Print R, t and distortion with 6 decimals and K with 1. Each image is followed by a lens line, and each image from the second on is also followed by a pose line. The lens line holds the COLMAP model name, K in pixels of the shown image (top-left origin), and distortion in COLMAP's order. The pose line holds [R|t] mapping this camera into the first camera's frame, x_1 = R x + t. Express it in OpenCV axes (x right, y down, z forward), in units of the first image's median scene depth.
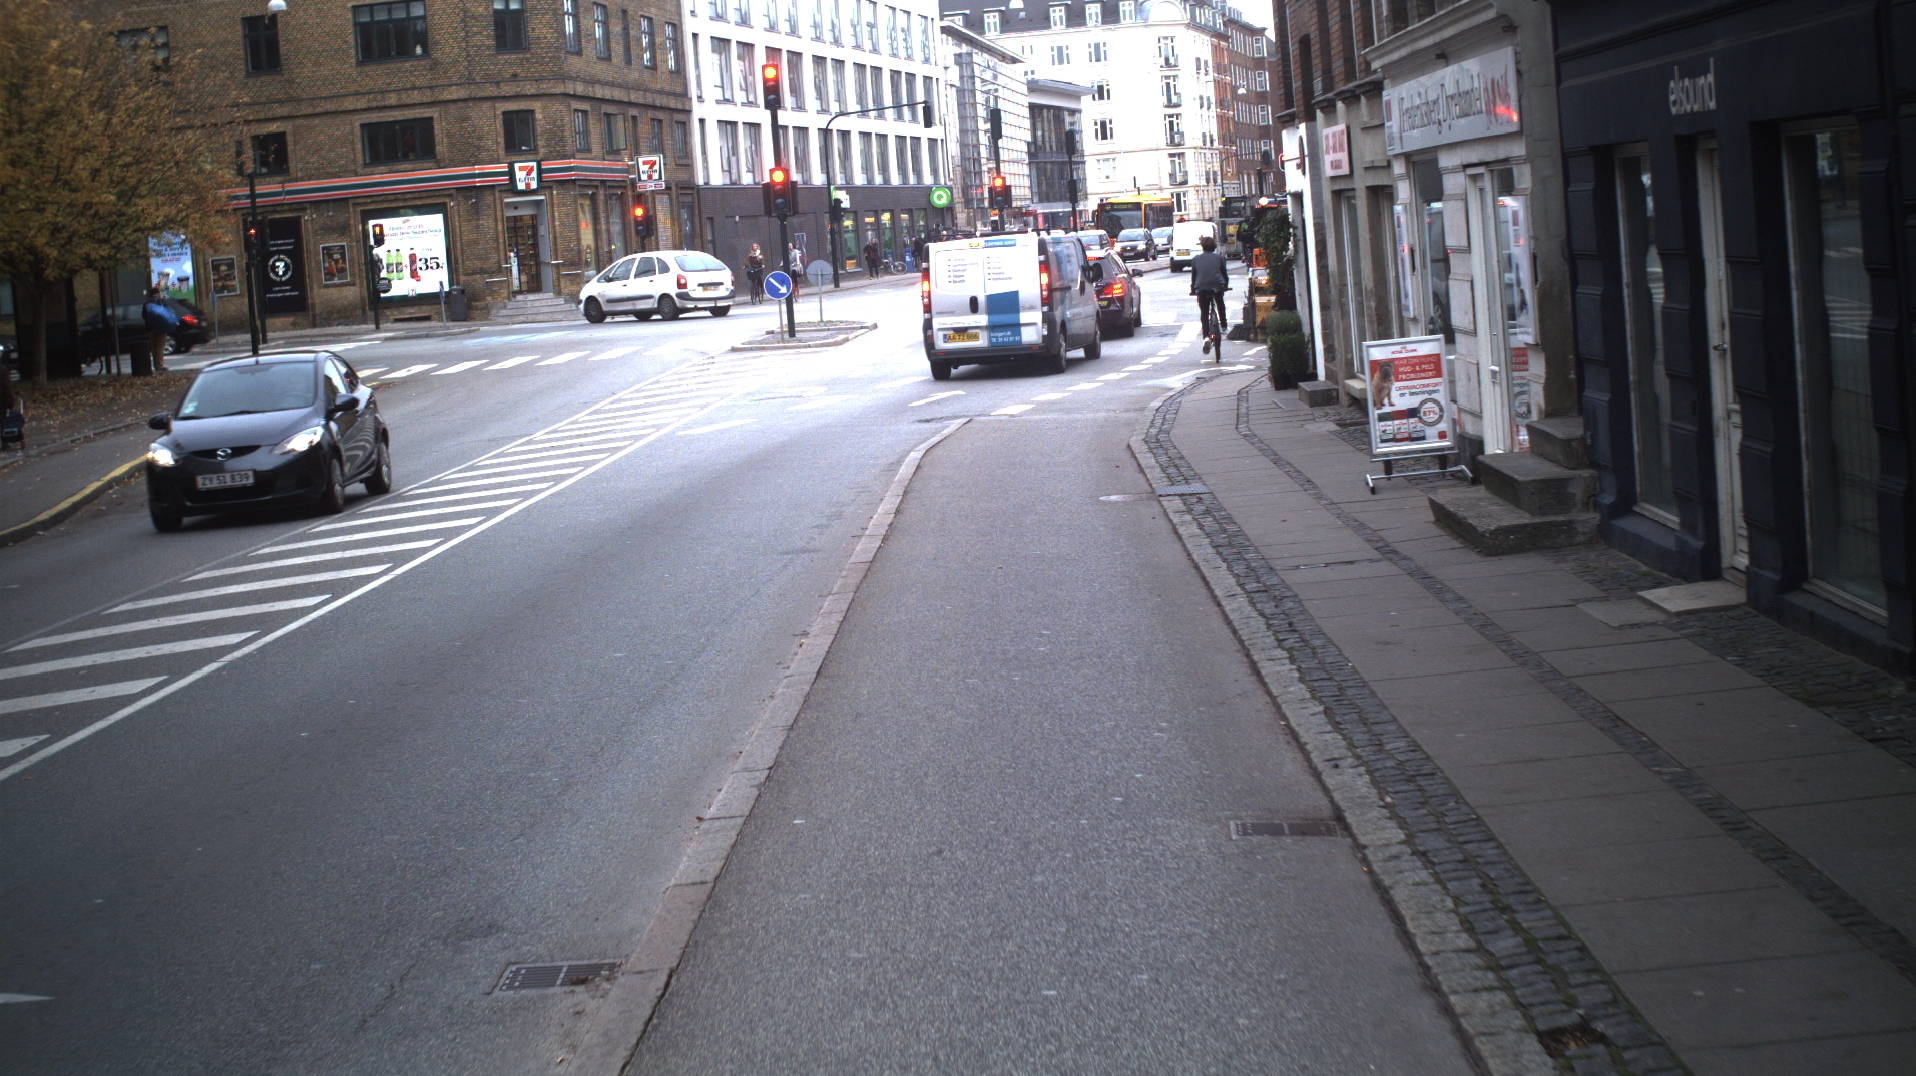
lens RADIAL K [[3914.8, 0, 955.3], [0, 3914.8, 533.8], [0, 0, 1]] dist [-0.227156, -0.461560]
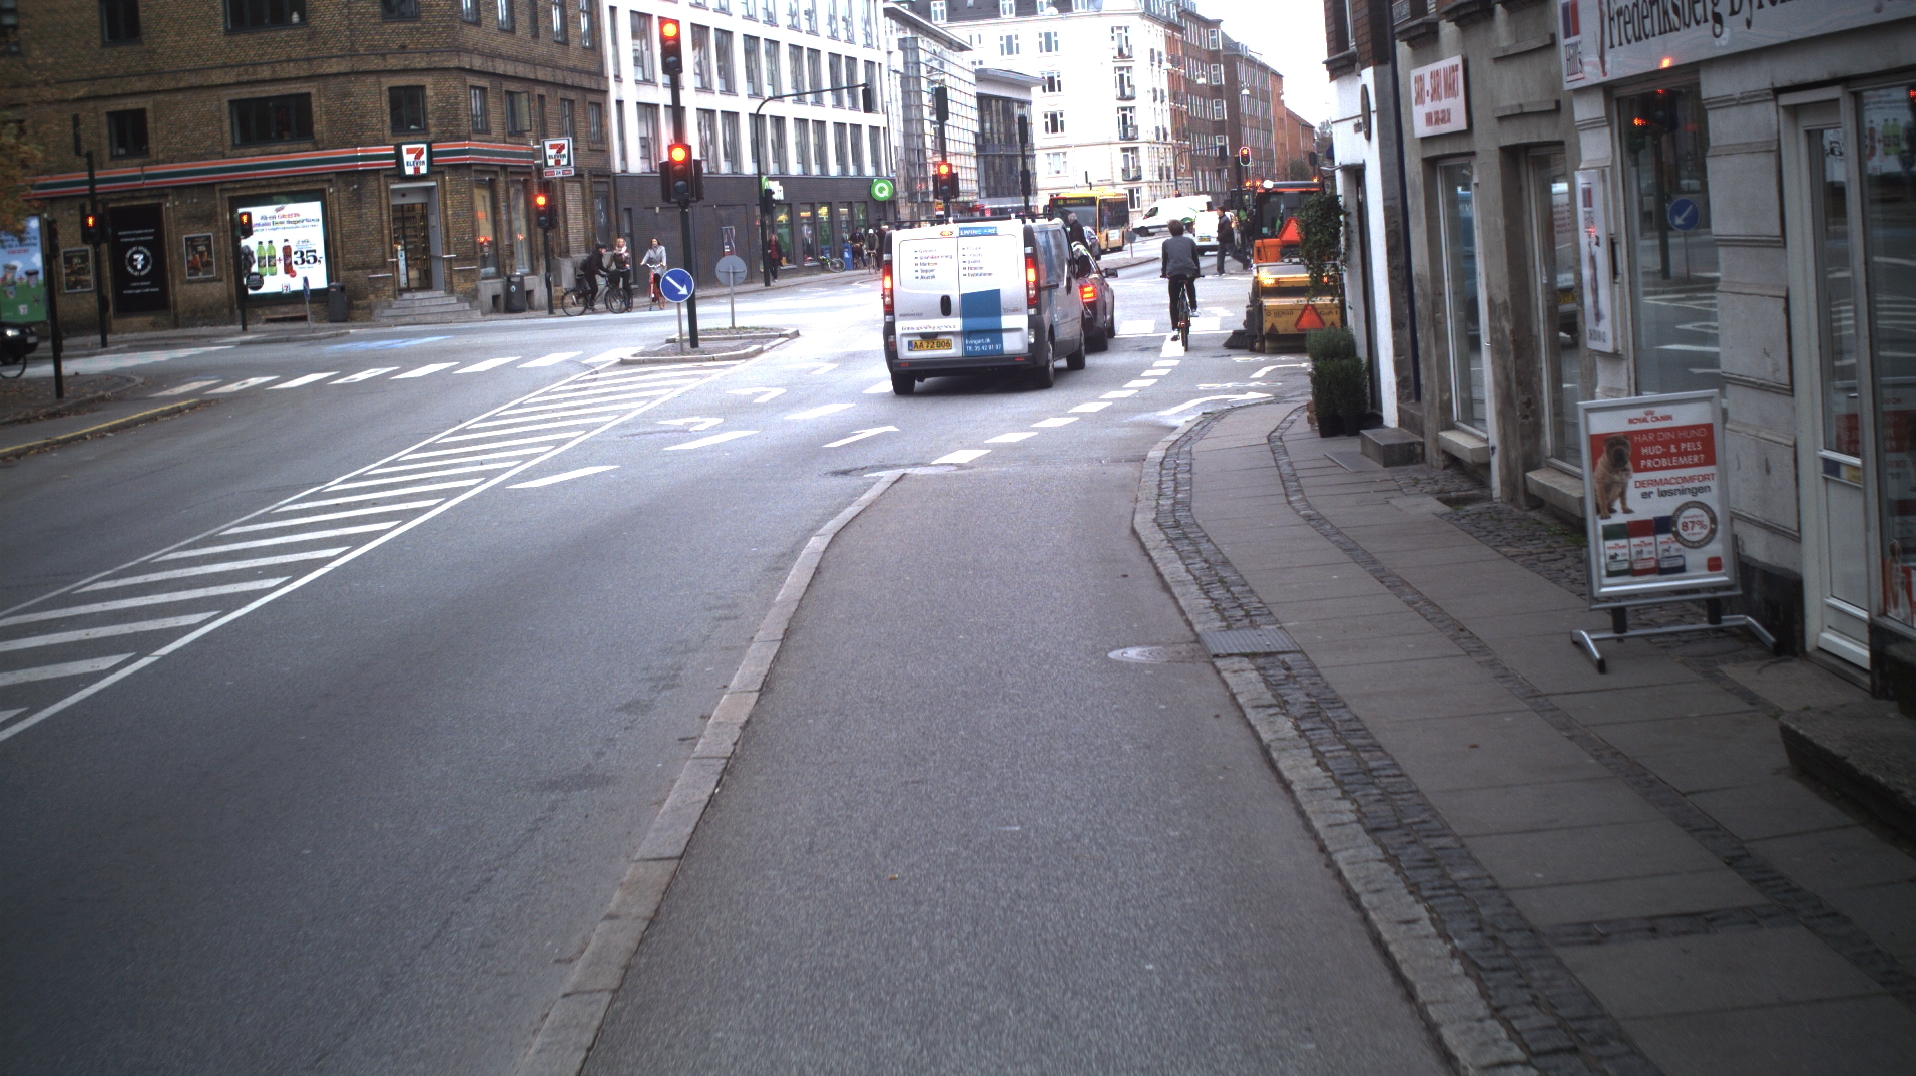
lens RADIAL K [[3900.3, 0, 955.1], [0, 3900.3, 542.0], [0, 0, 1]] dist [-0.243779, 0.254657]
pose [[0.999882, 0.005576, 0.014287, 0.001314], [-0.005619, 0.999980, 0.002975, -0.007505], [-0.014270, -0.003055, 0.999894, 0.109726]]
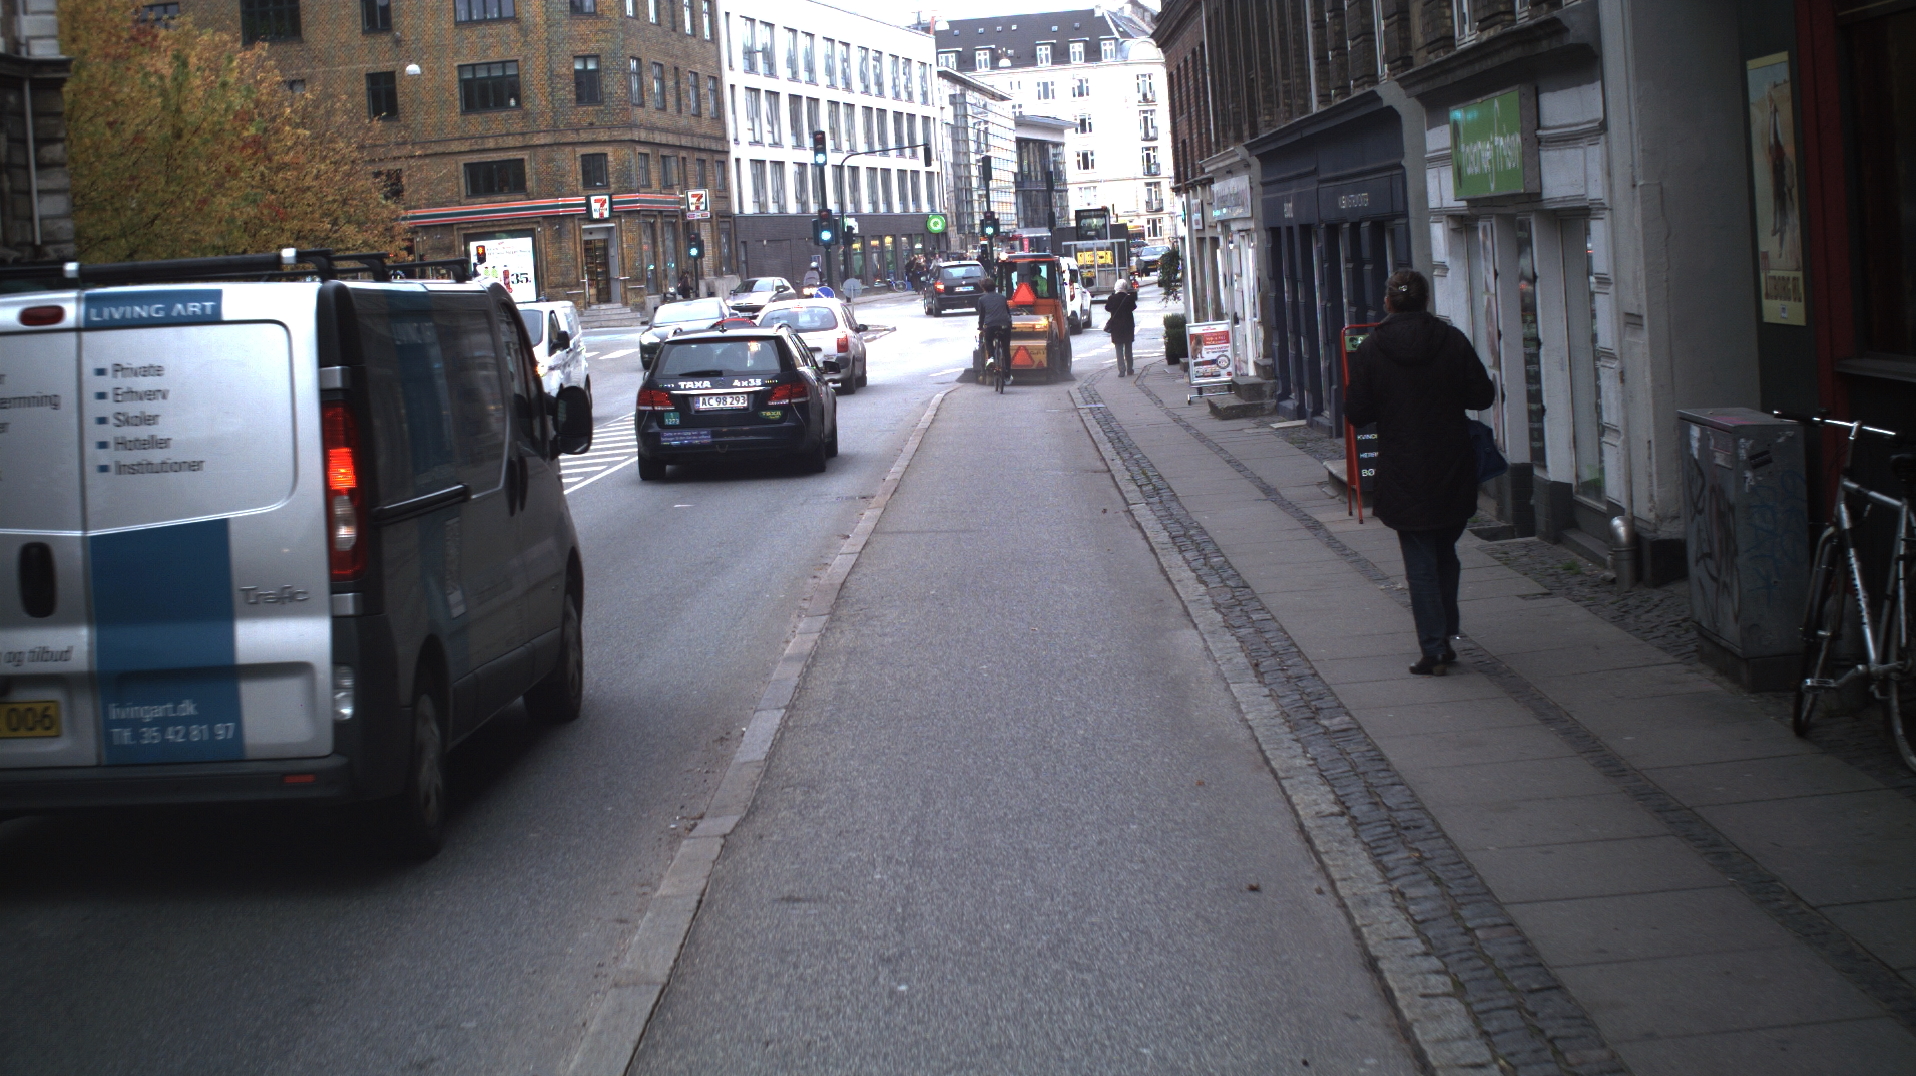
lens RADIAL K [[3938.3, 0, 958.3], [0, 3938.3, 537.4], [0, 0, 1]] dist [-0.252088, 0.065207]
pose [[0.999953, 0.008558, 0.004558, -0.003094], [-0.008537, 0.999953, -0.004603, 0.015698], [-0.004597, 0.004564, 0.999979, -0.220878]]
